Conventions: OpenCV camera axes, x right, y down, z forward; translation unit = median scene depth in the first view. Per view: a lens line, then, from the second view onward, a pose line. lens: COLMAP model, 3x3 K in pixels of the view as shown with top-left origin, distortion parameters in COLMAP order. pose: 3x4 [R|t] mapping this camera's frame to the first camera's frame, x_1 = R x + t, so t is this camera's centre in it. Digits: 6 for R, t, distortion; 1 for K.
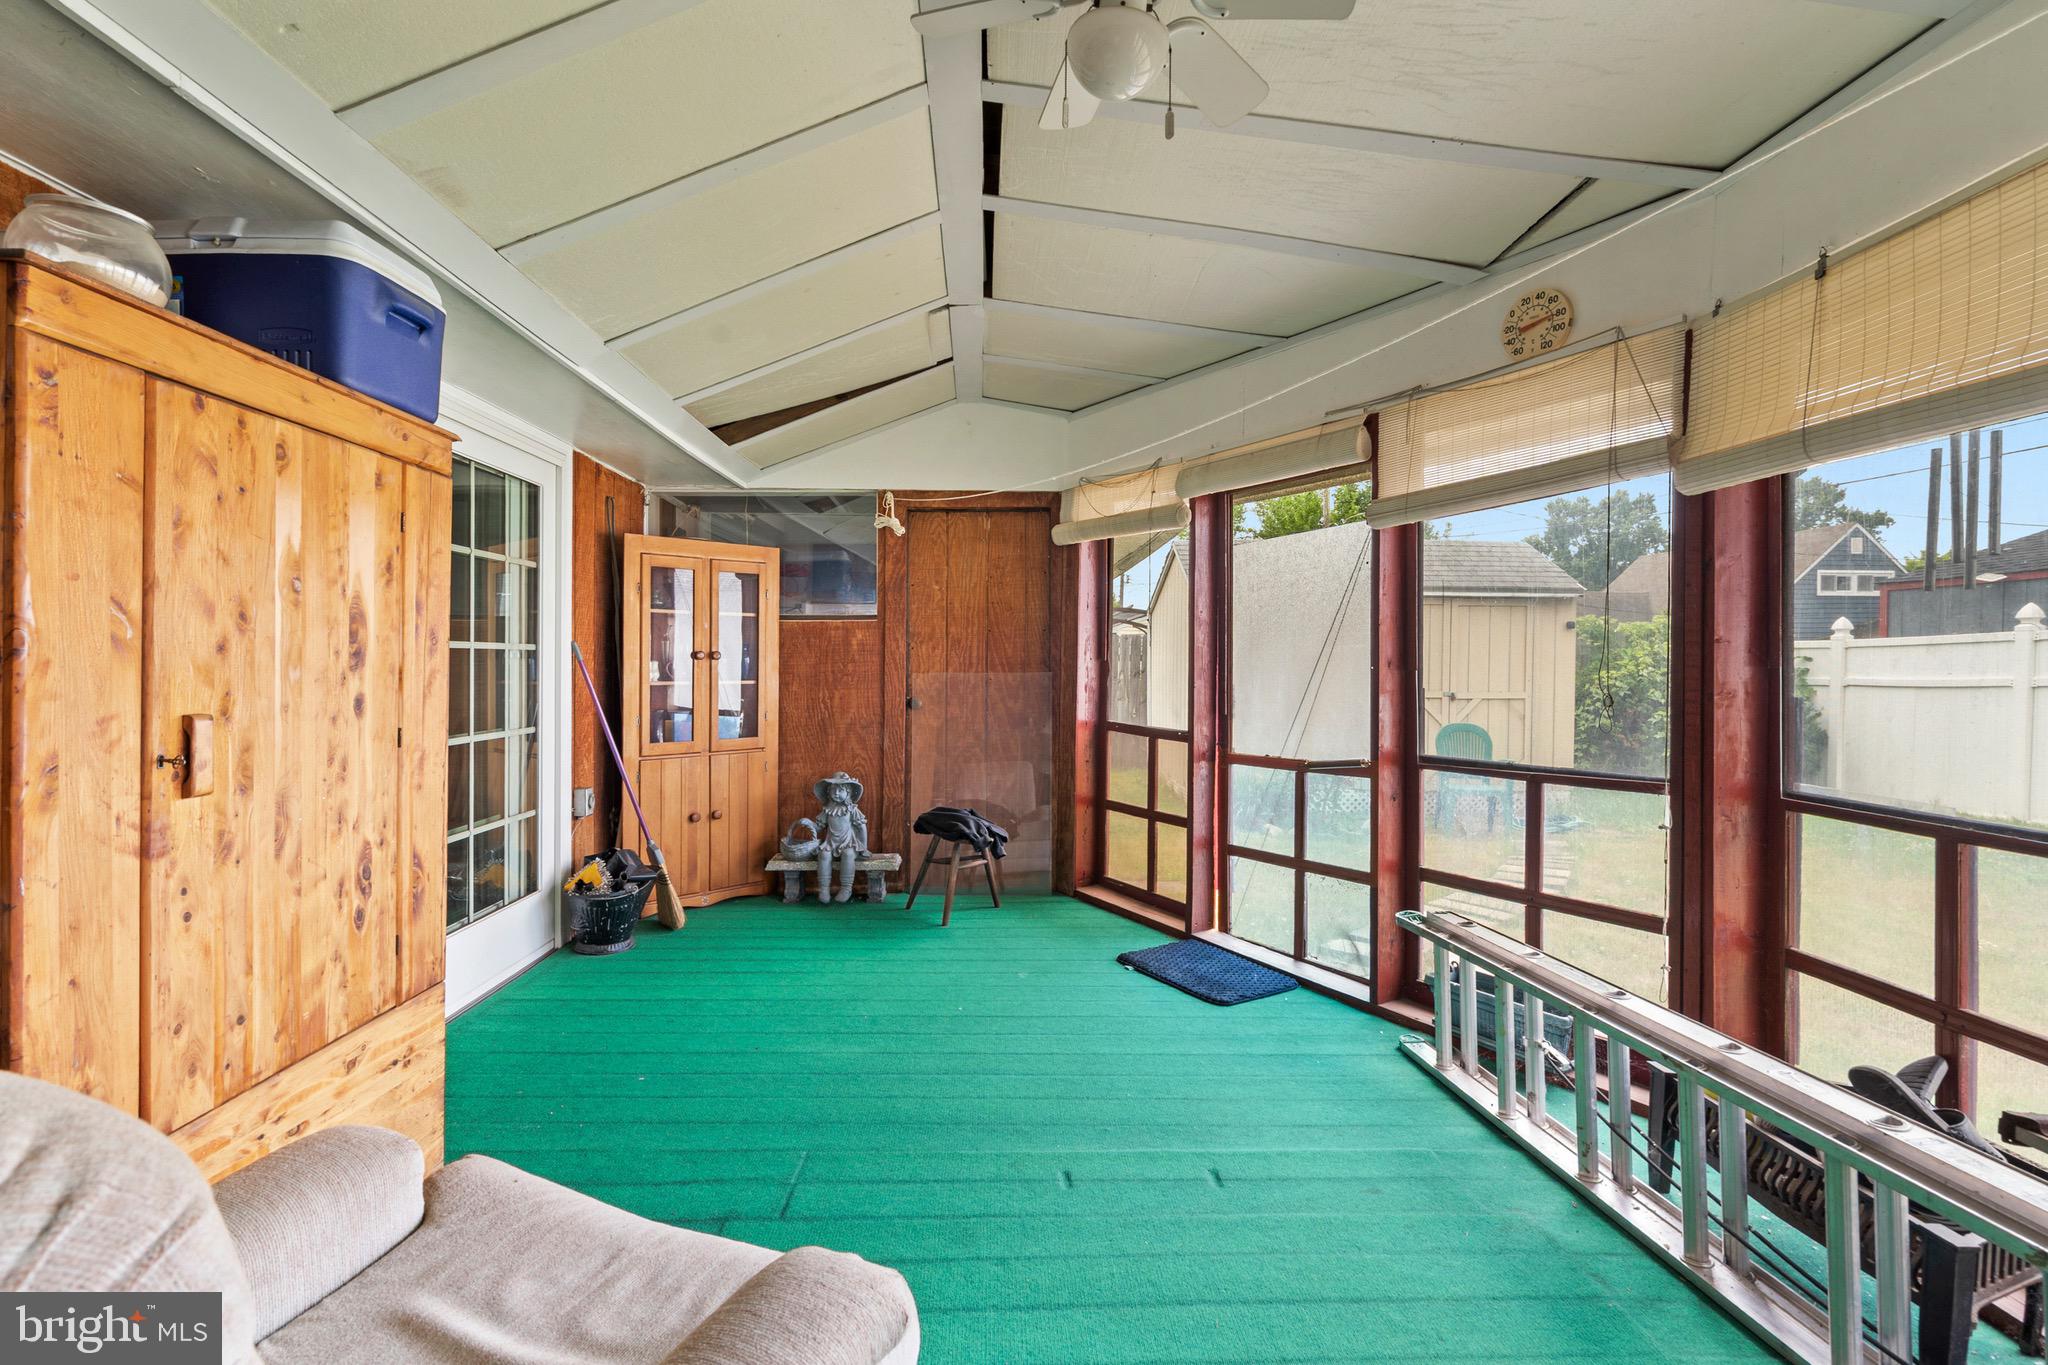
lens RADIAL K [[944.2, 0, 1009.8], [0, 944.2, 683.1], [0, 0, 1]] dist [-0.005164, 0.003146]
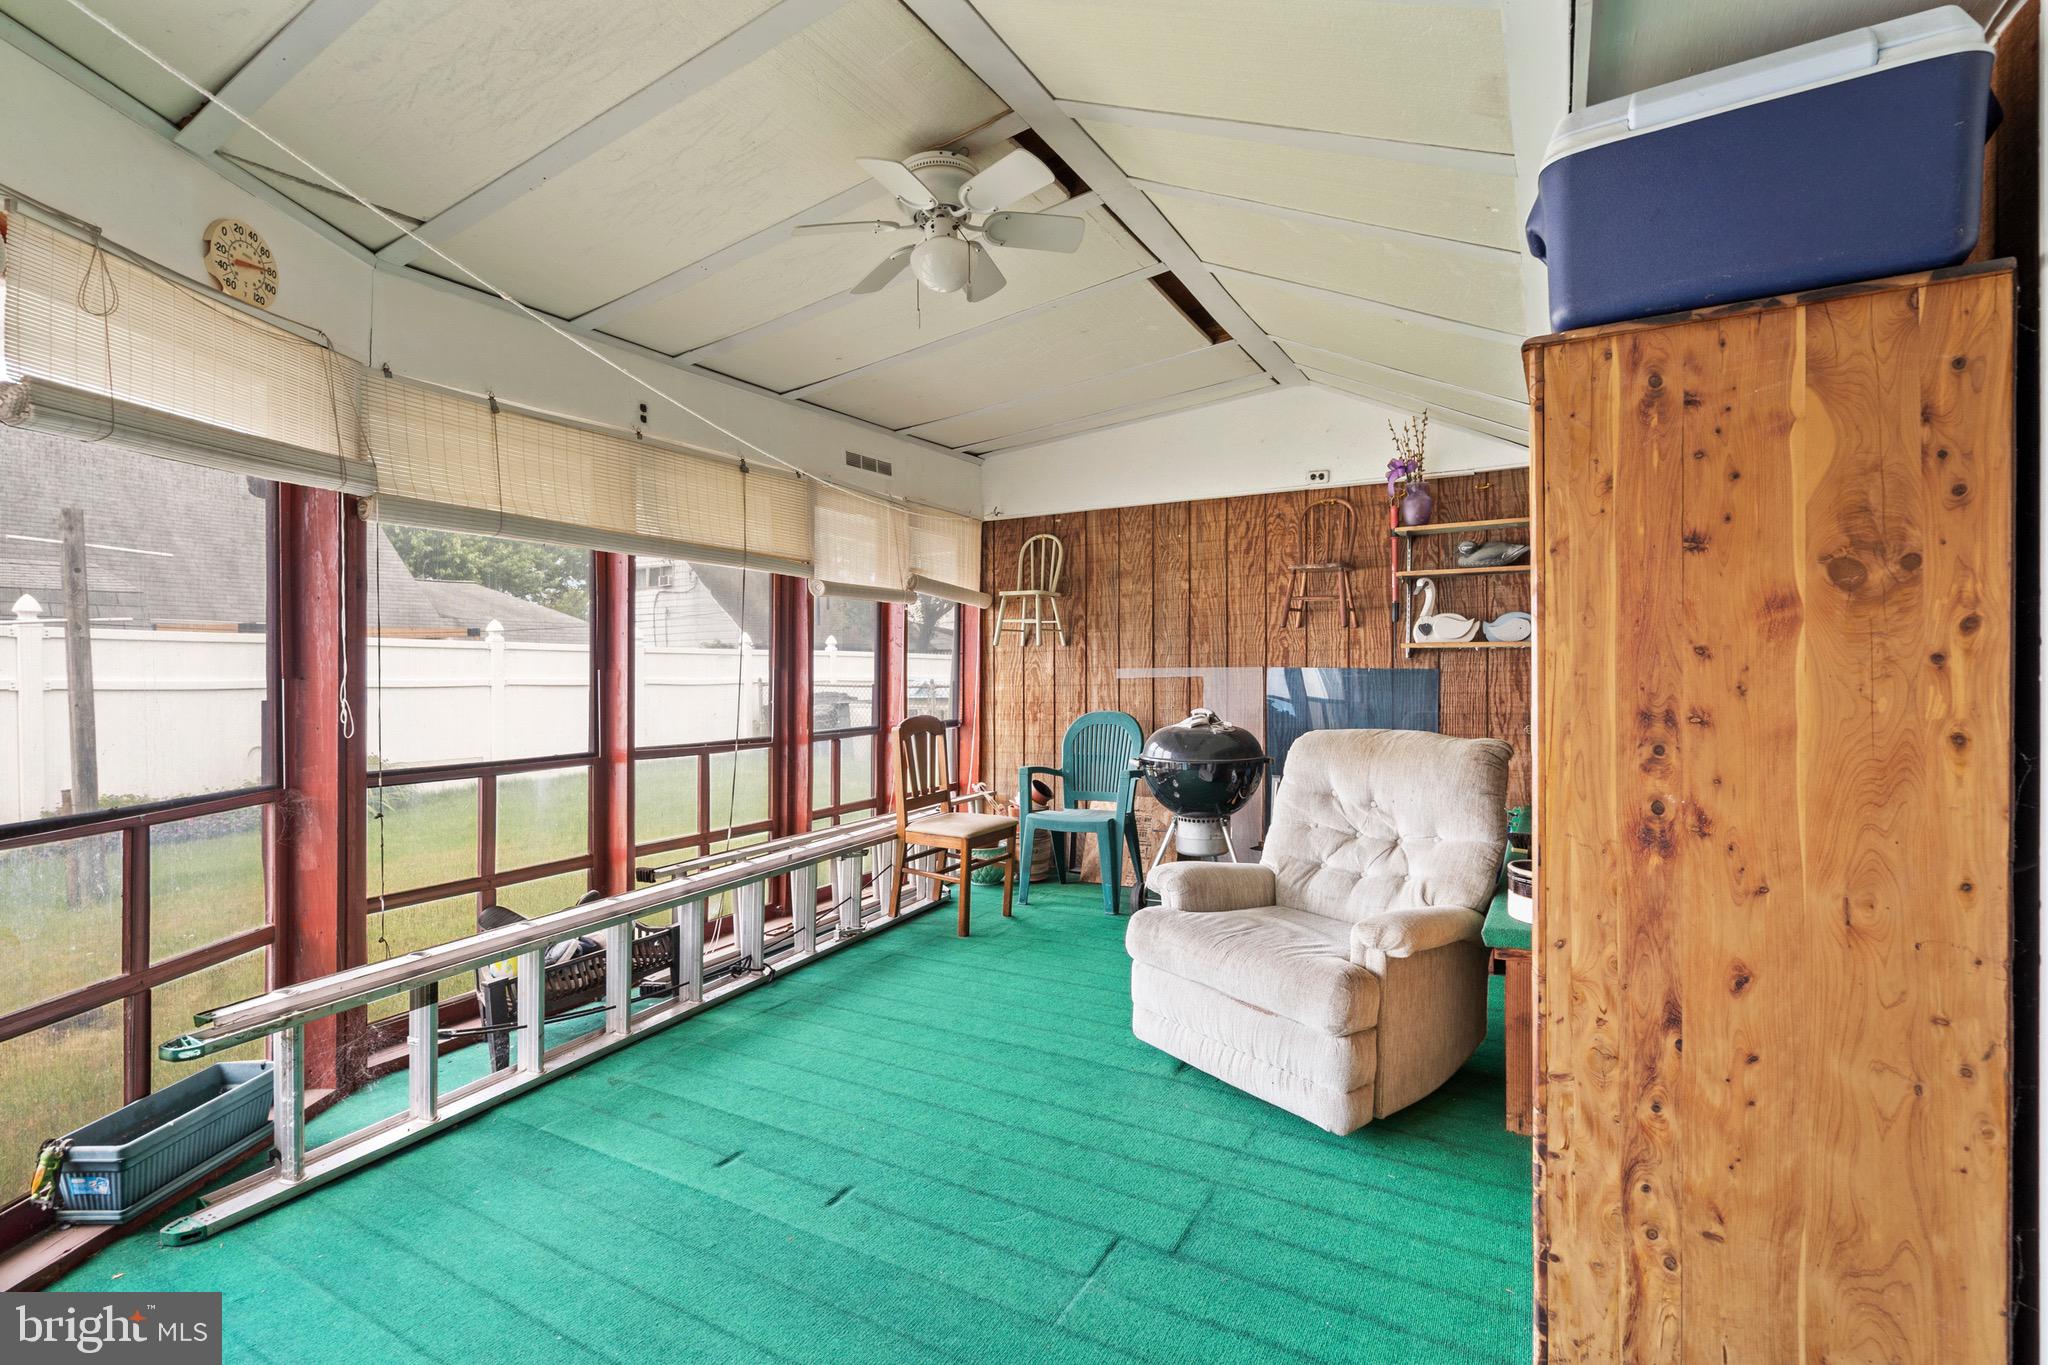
lens RADIAL K [[944.2, 0, 1021.9], [0, 944.2, 685.3], [0, 0, 1]] dist [-0.005164, 0.003146]
pose [[-0.853172, -0.008358, 0.521563, -0.723215], [0.011043, 0.999358, 0.034079, -0.038740], [-0.521513, 0.034835, -0.852532, 2.069224]]
